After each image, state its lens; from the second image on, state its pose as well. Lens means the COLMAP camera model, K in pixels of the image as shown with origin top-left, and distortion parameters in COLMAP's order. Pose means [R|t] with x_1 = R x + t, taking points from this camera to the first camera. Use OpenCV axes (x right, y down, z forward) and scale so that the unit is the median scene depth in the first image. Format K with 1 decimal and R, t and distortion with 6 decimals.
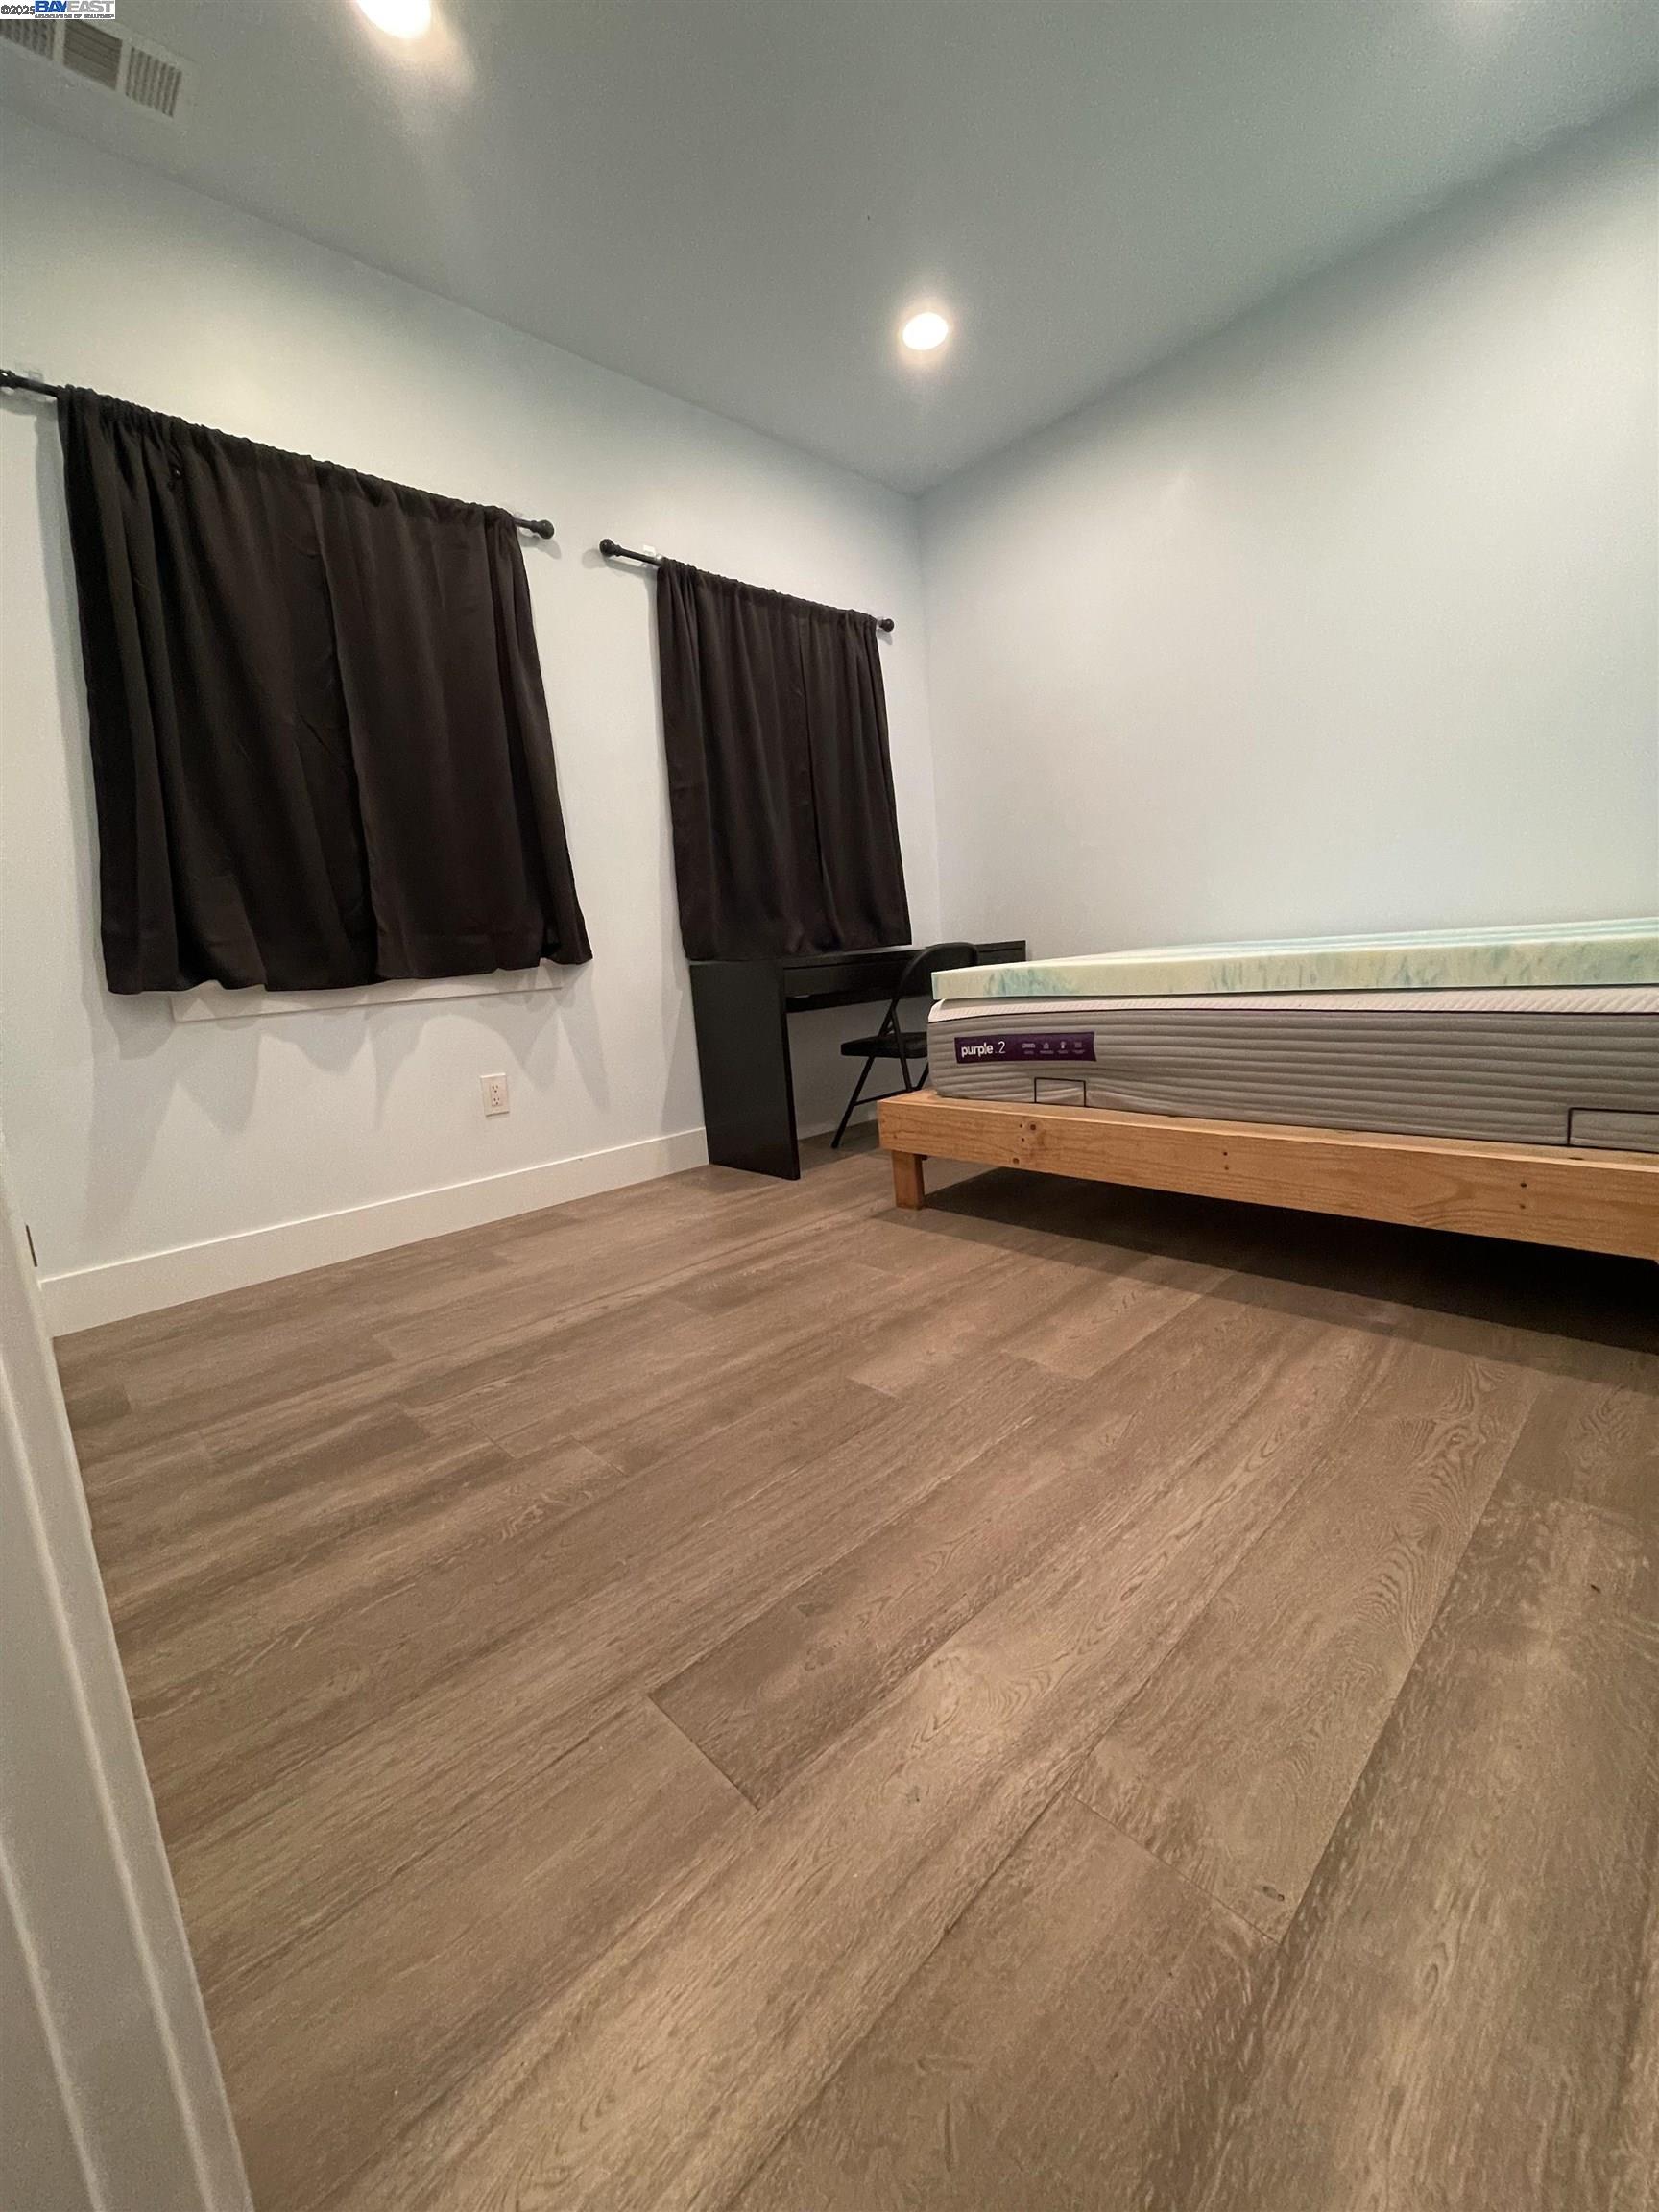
lens RADIAL K [[892.4, 0, 832.0], [0, 892.4, 1097.2], [0, 0, 1]] dist [-0.001134, -0.000065]
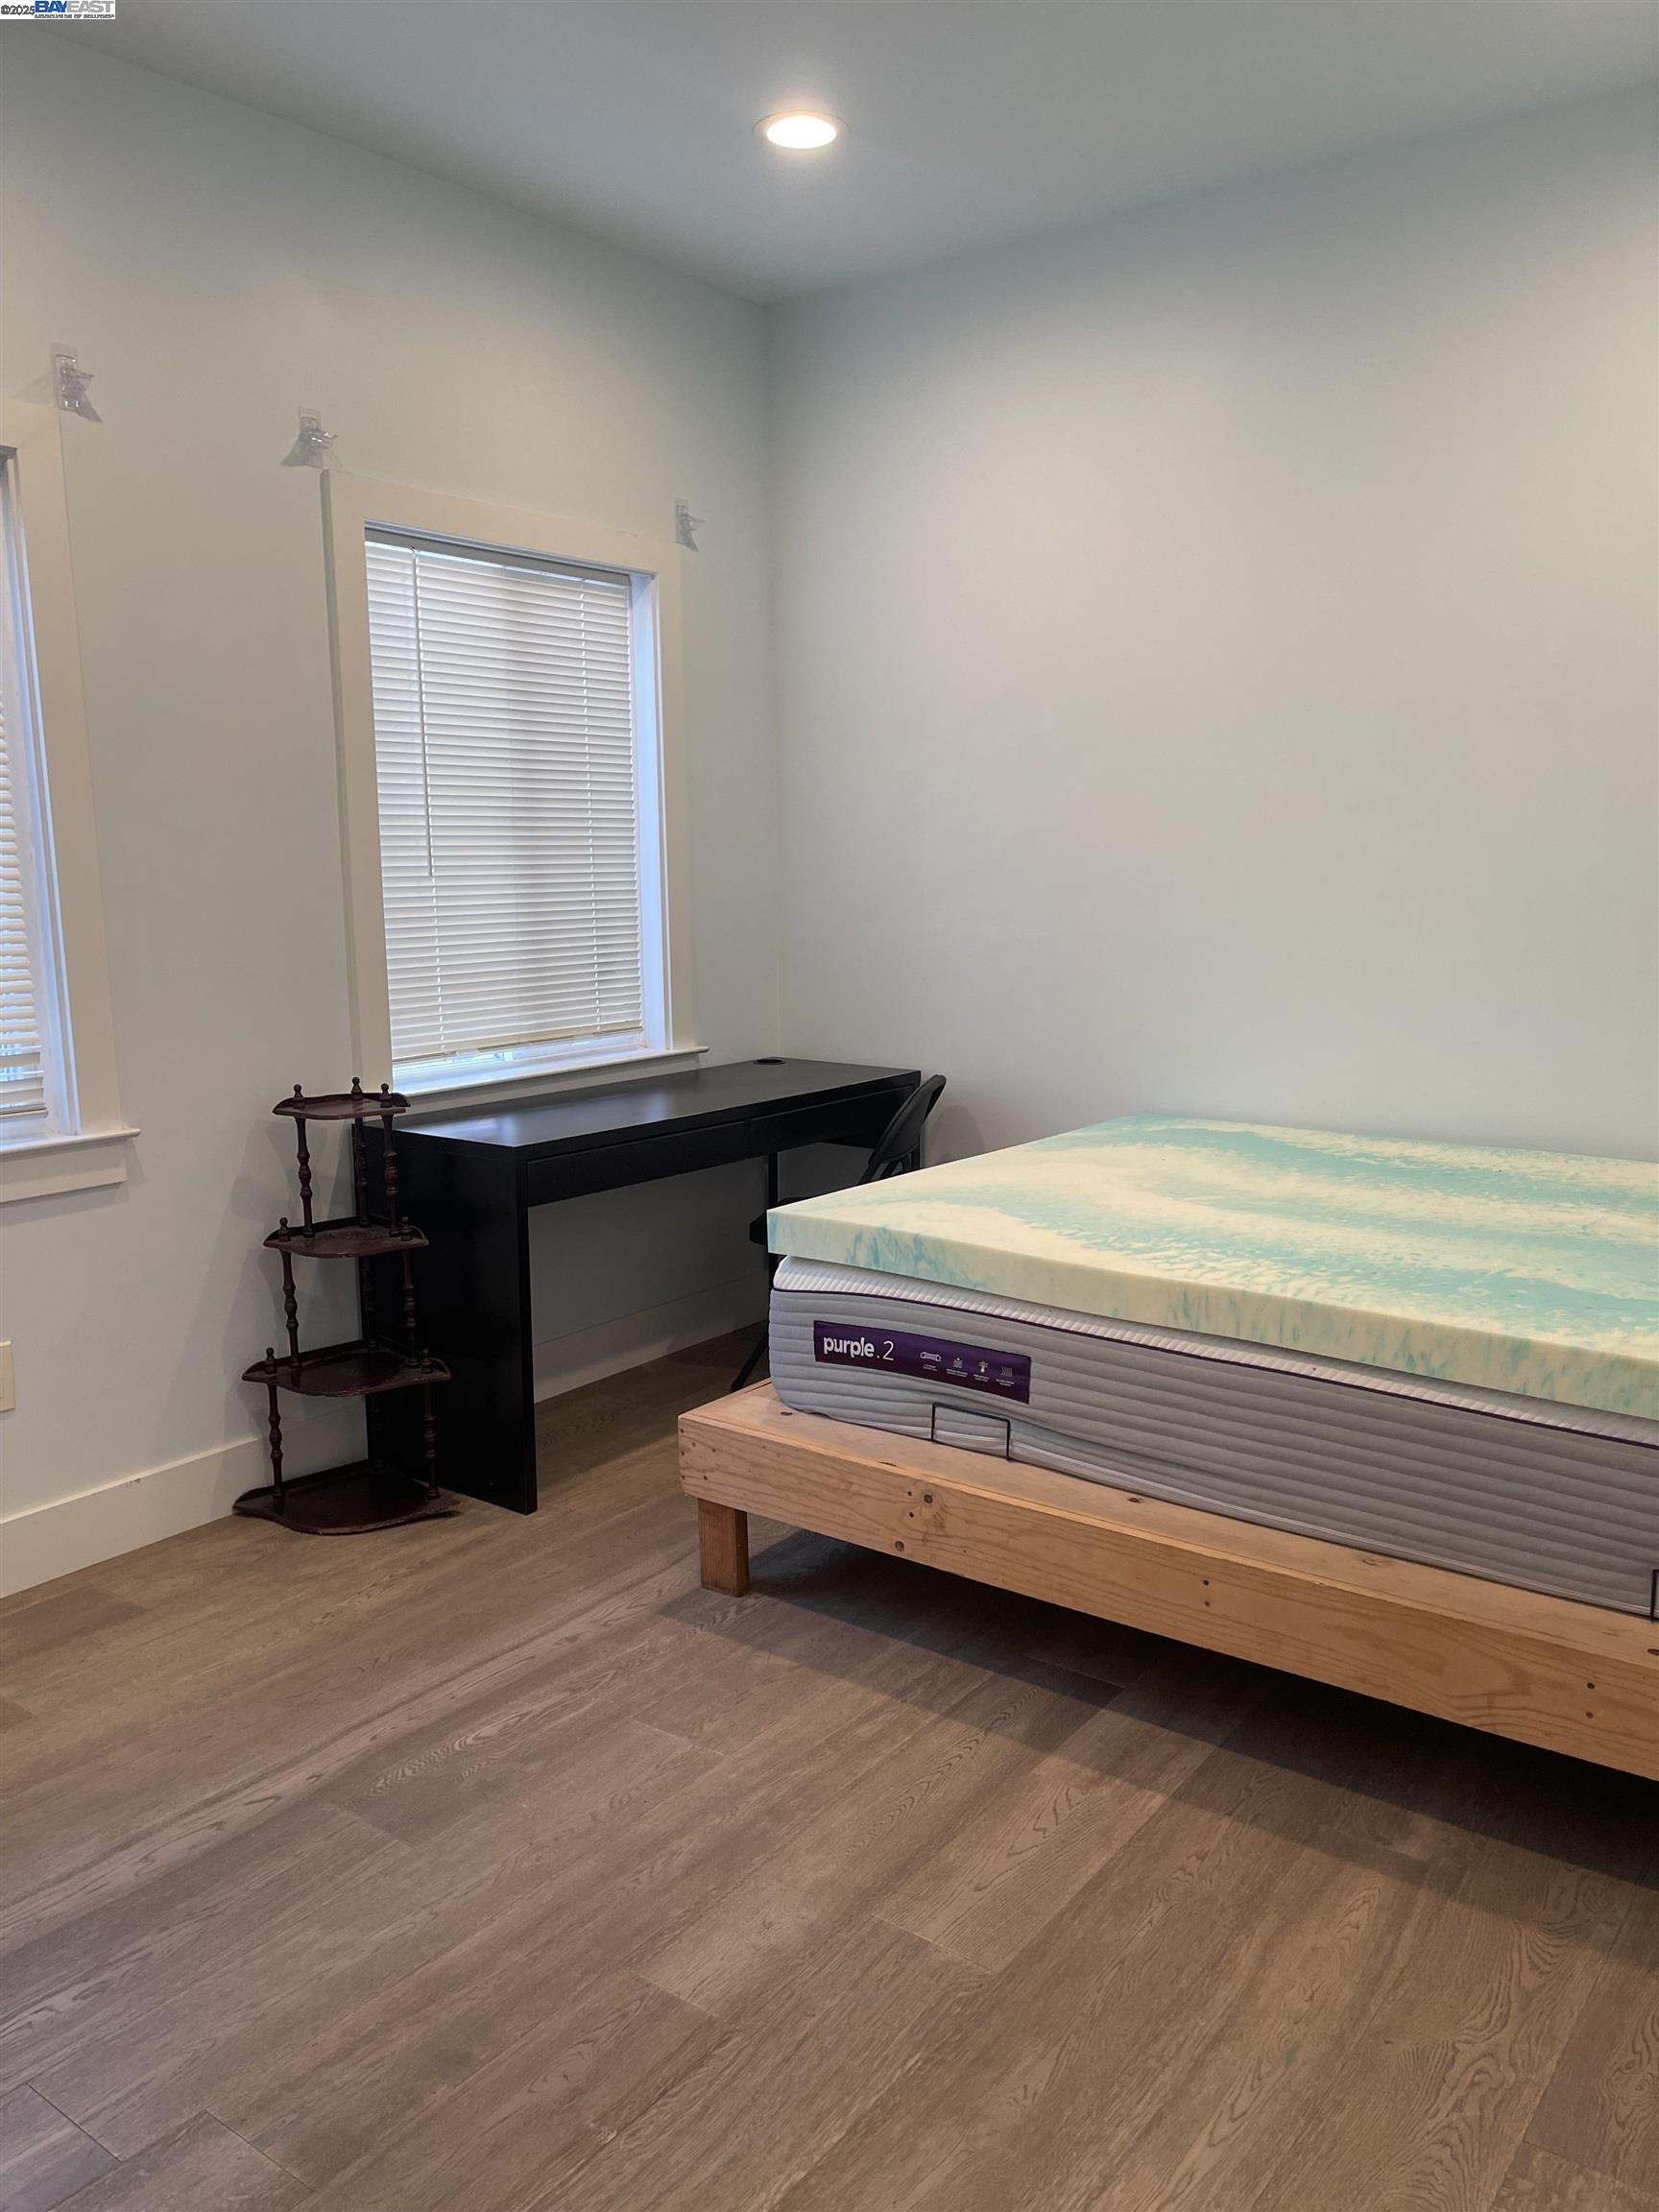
lens RADIAL K [[1689.3, 0, 826.7], [0, 1689.3, 1093.2], [0, 0, 1]] dist [0.079359, -0.104743]
pose [[0.984308, 0.043611, 0.170984, -0.083795], [-0.039331, 0.998824, -0.028338, -0.273675], [-0.172019, 0.021169, 0.984866, -0.240453]]
